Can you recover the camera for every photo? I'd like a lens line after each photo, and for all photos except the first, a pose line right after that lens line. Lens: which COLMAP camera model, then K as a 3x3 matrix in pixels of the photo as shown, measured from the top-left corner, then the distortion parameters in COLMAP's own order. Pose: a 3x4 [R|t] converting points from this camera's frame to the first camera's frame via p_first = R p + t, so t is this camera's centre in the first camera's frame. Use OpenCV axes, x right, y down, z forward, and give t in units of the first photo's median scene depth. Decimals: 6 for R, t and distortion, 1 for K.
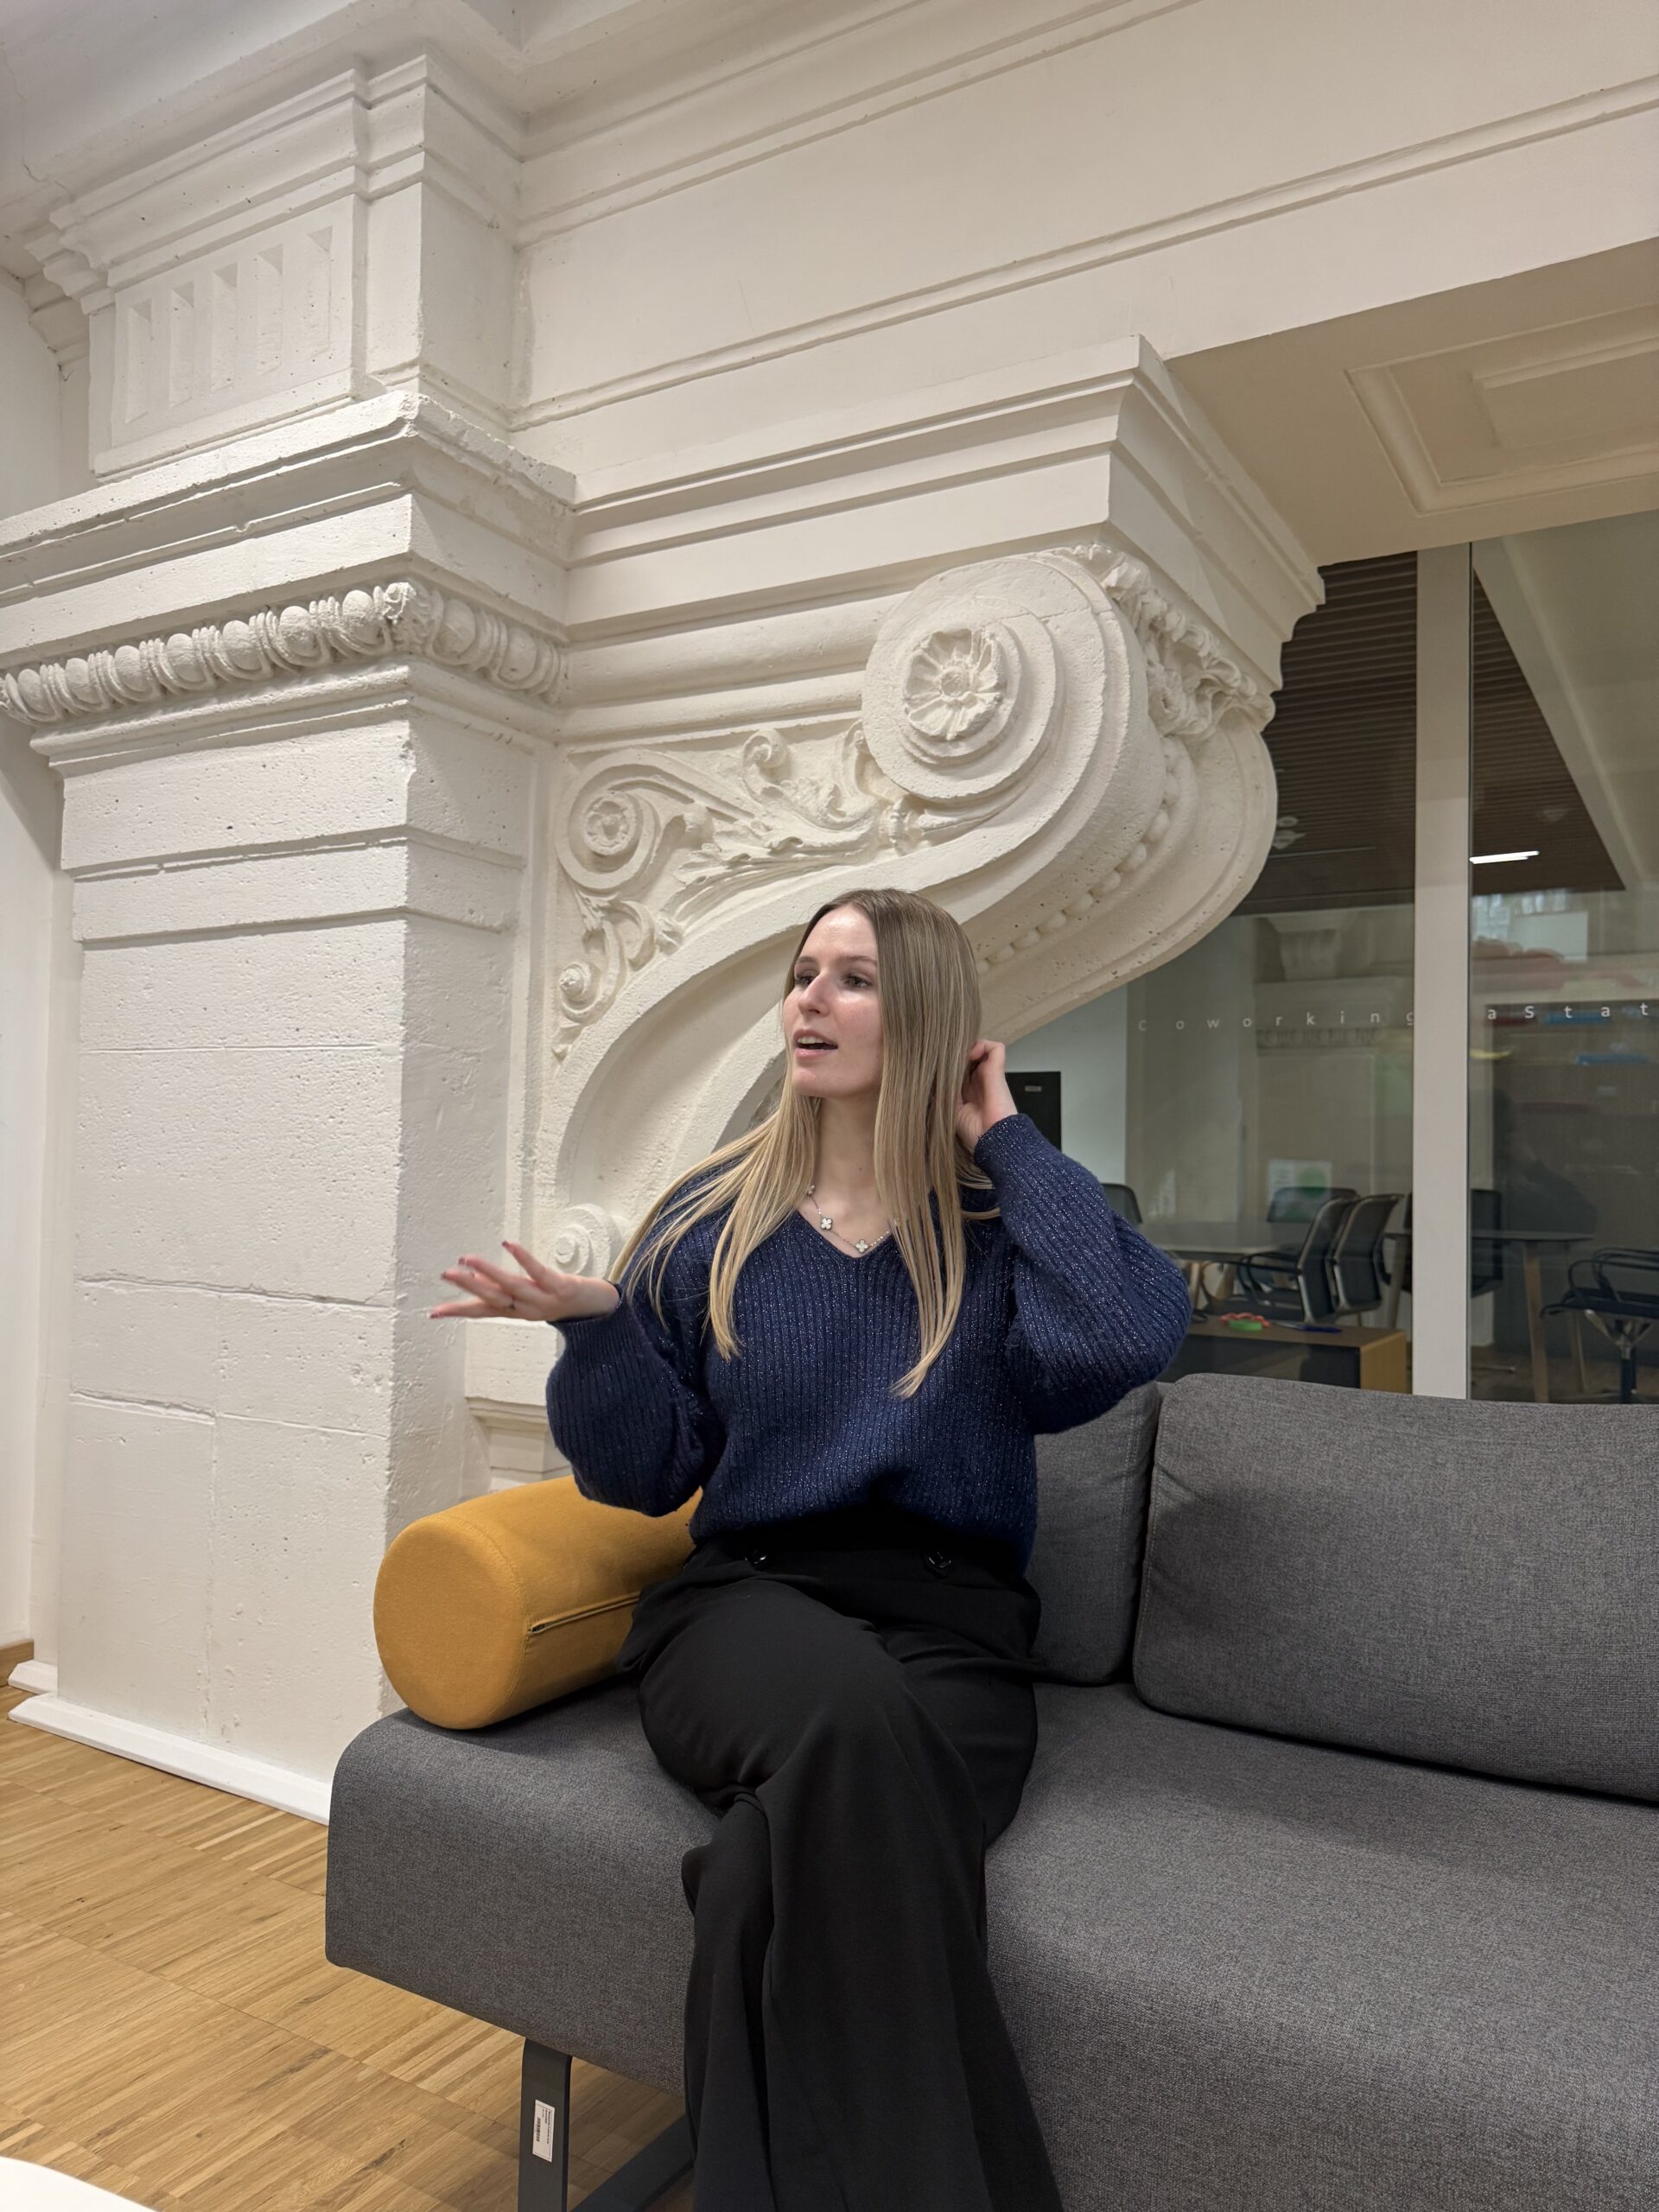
lens RADIAL K [[1580.6, 0, 835.6], [0, 1580.6, 1104.6], [0, 0, 1]] dist [0.018140, -0.020163]
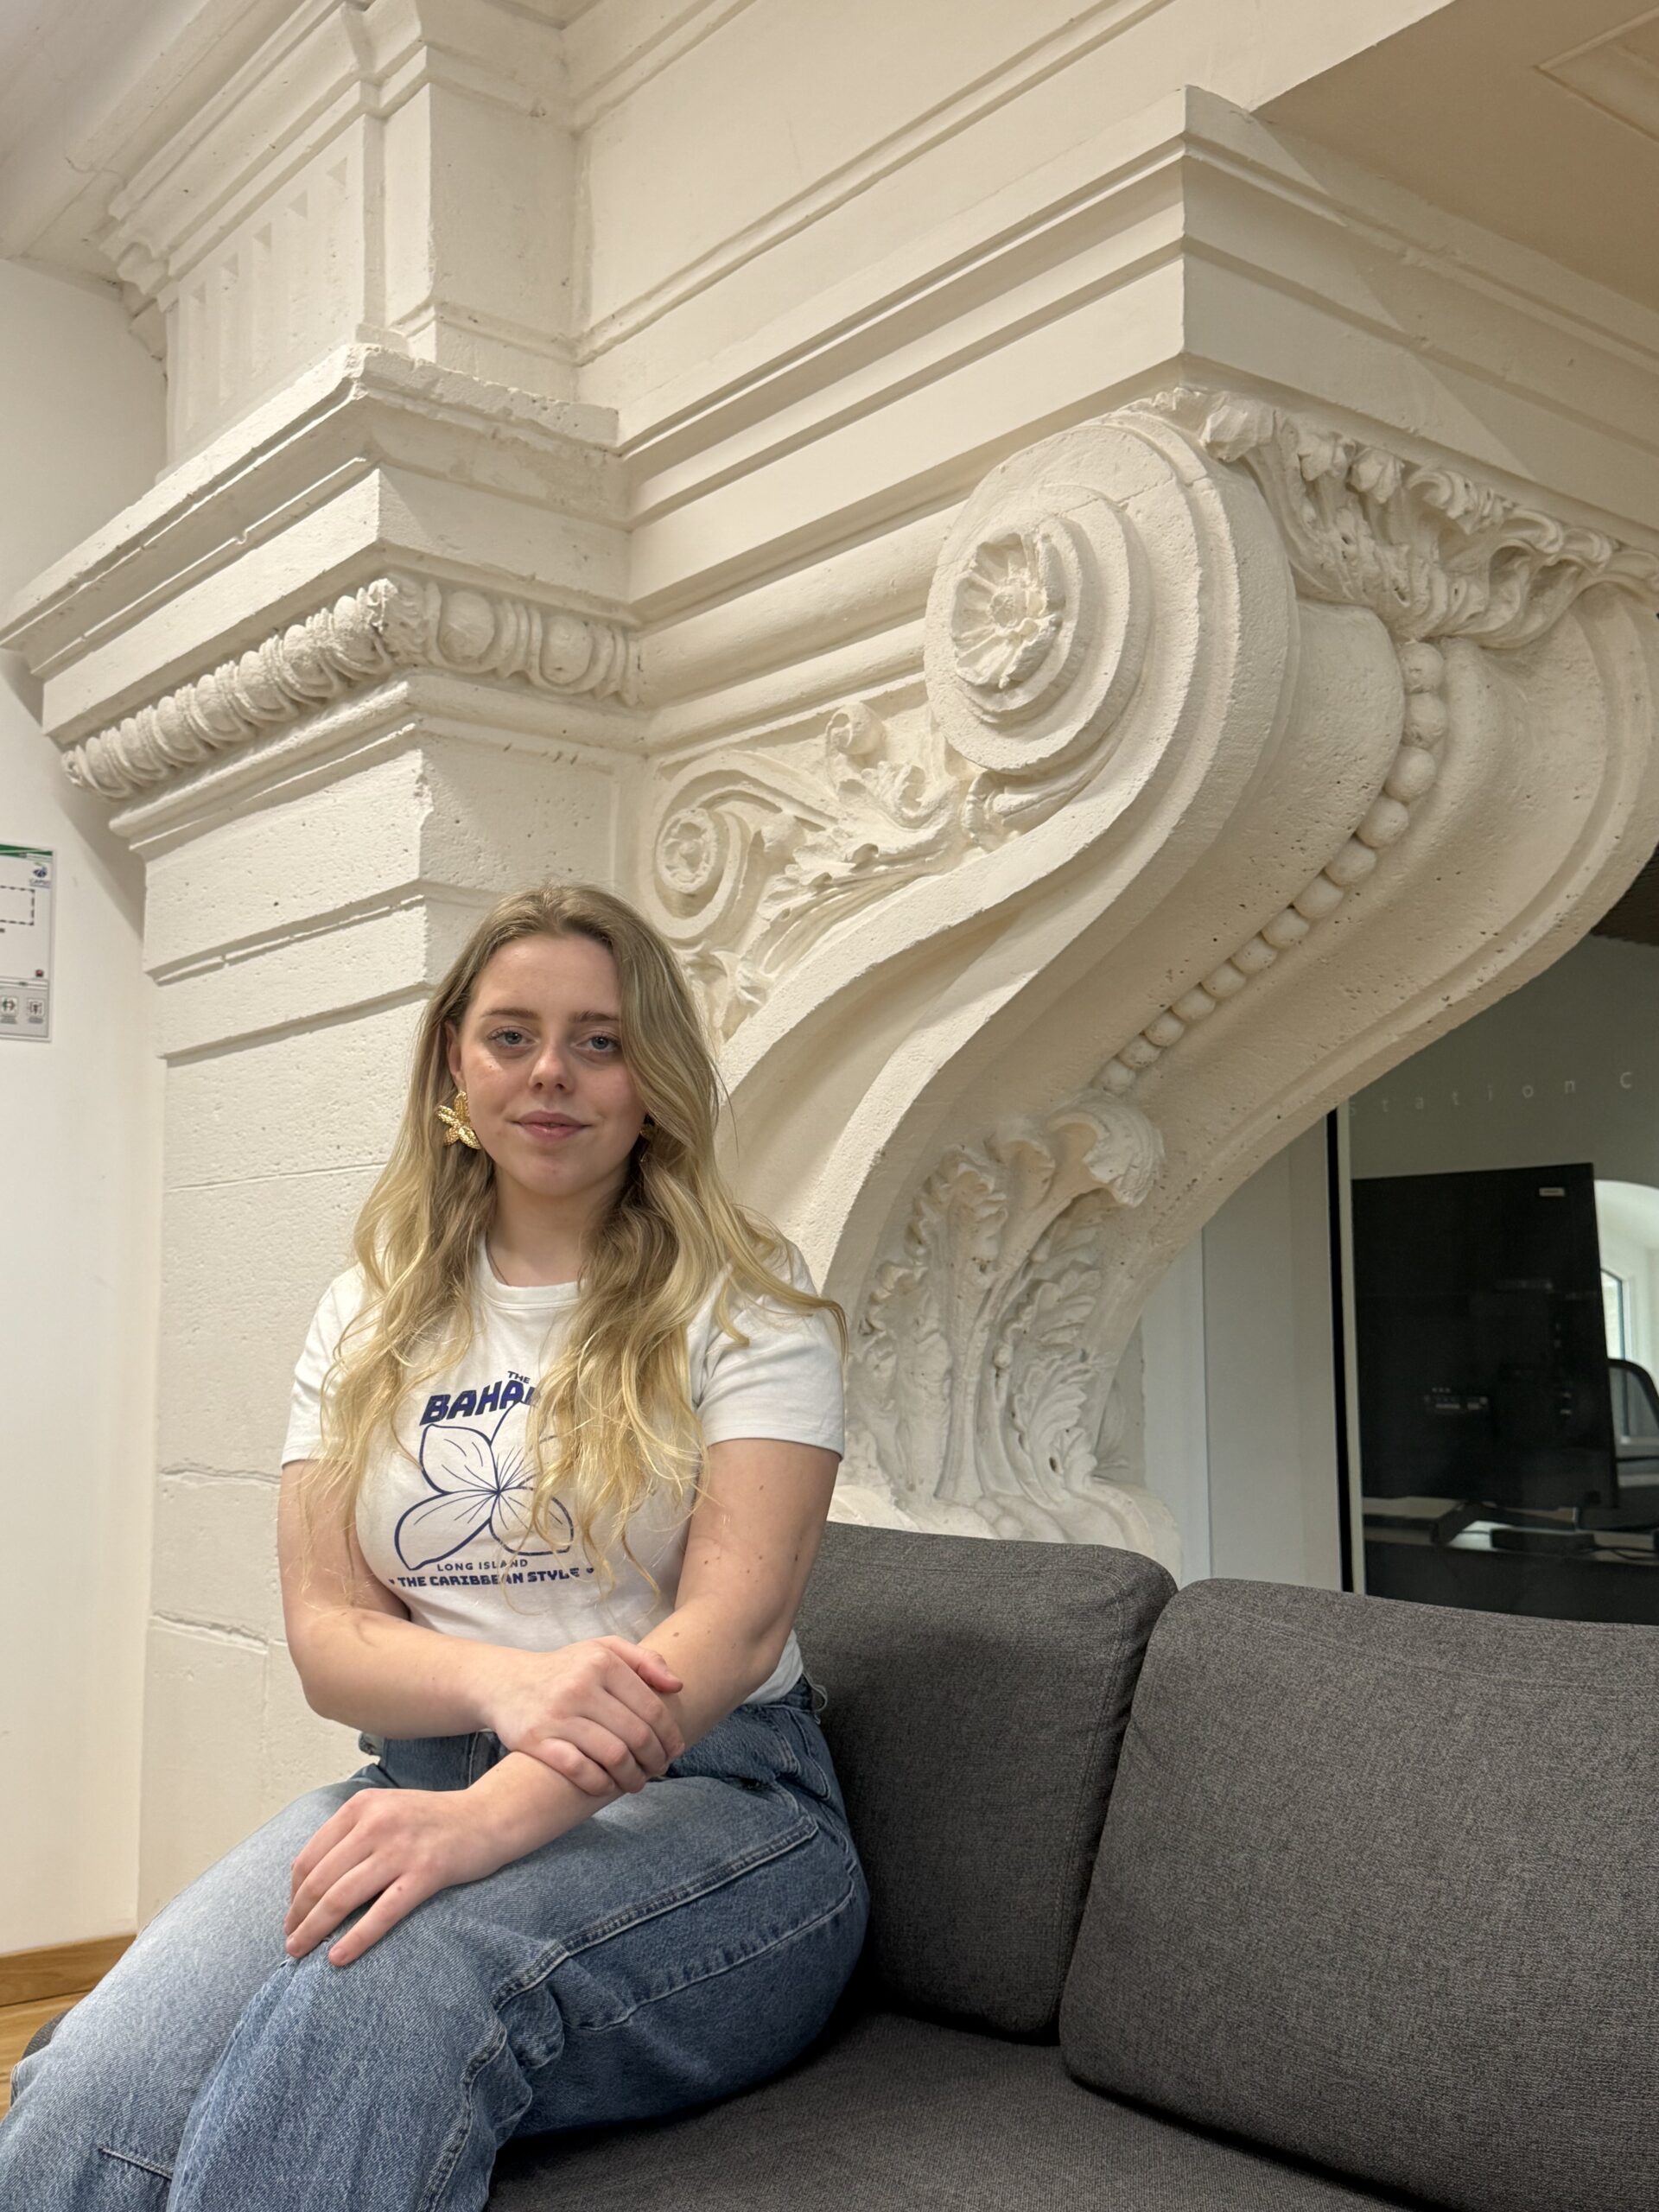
lens RADIAL K [[2230.2, 0, 833.1], [0, 2230.2, 1101.8], [0, 0, 1]] dist [0.028776, -0.024864]
pose [[0.941551, -0.062763, -0.330973, 0.282604], [0.041113, 0.996555, -0.072020, 0.021632], [0.334353, 0.054204, 0.940888, 0.032846]]
